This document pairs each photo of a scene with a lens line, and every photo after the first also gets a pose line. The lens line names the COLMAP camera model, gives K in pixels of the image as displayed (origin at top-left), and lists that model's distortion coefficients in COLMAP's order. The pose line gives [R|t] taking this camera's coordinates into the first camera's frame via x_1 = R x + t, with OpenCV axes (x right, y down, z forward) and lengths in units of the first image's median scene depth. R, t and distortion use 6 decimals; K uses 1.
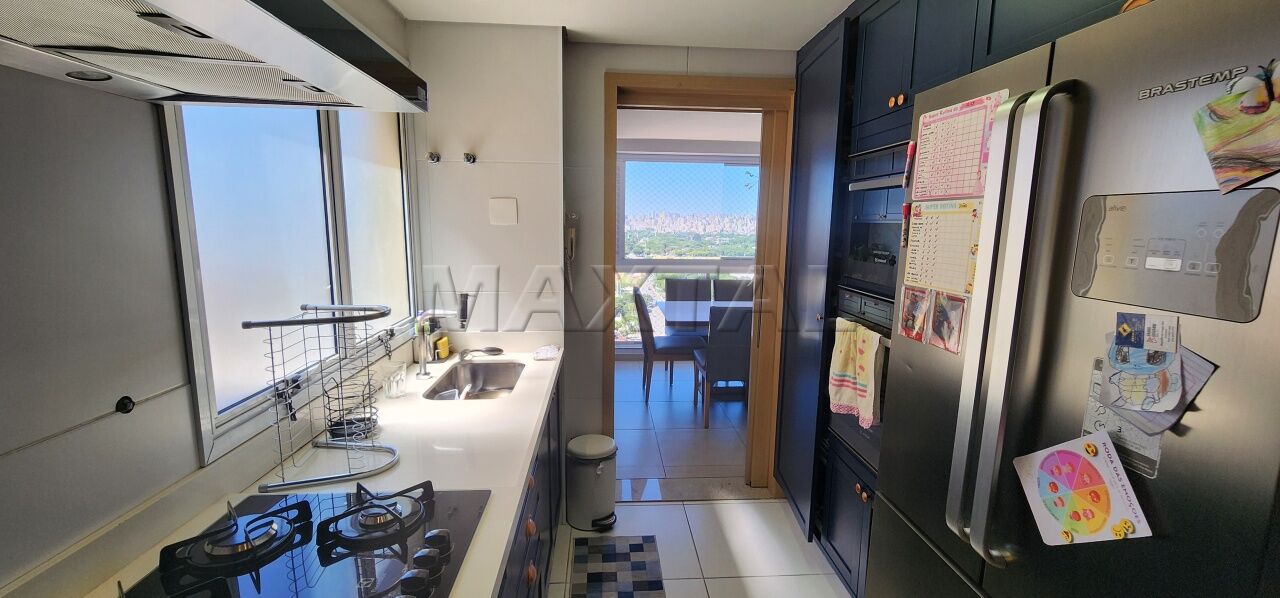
lens RADIAL K [[524.0, 0, 642.4], [0, 524.0, 308.5], [0, 0, 1]] dist [-0.001248, 0.000276]
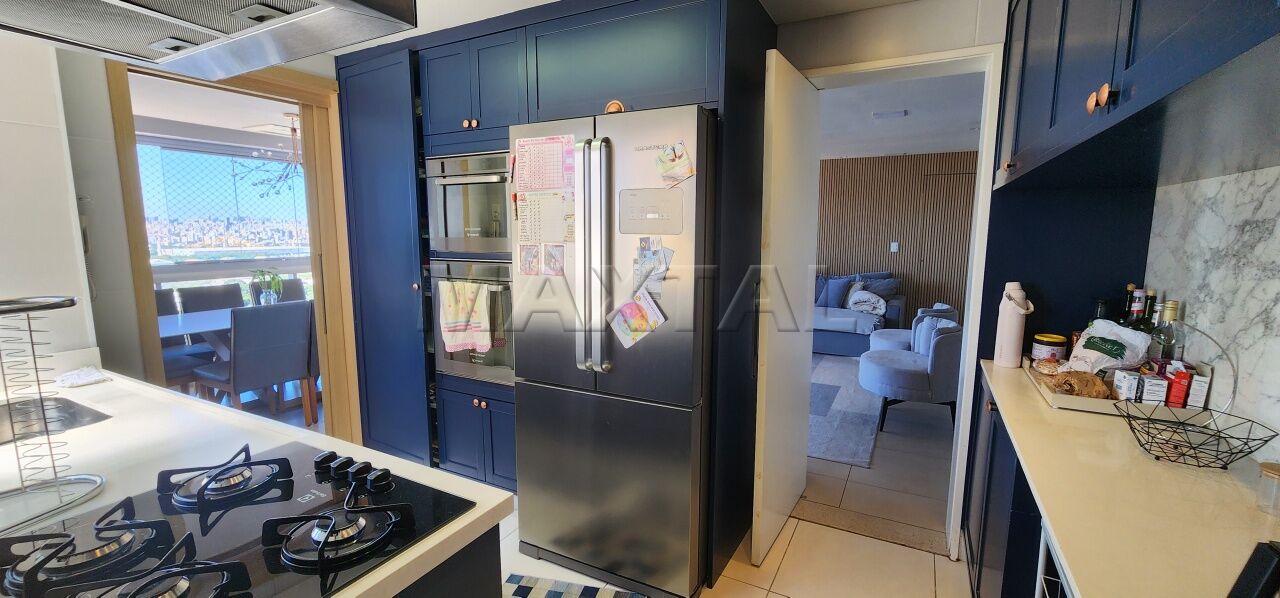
lens RADIAL K [[524.0, 0, 643.9], [0, 524.0, 298.1], [0, 0, 1]] dist [-0.001248, 0.000276]
pose [[0.534809, -0.124885, 0.835693, -0.846737], [0.147183, 0.987667, 0.053405, 0.116165], [-0.832056, 0.094438, 0.546594, -0.230050]]
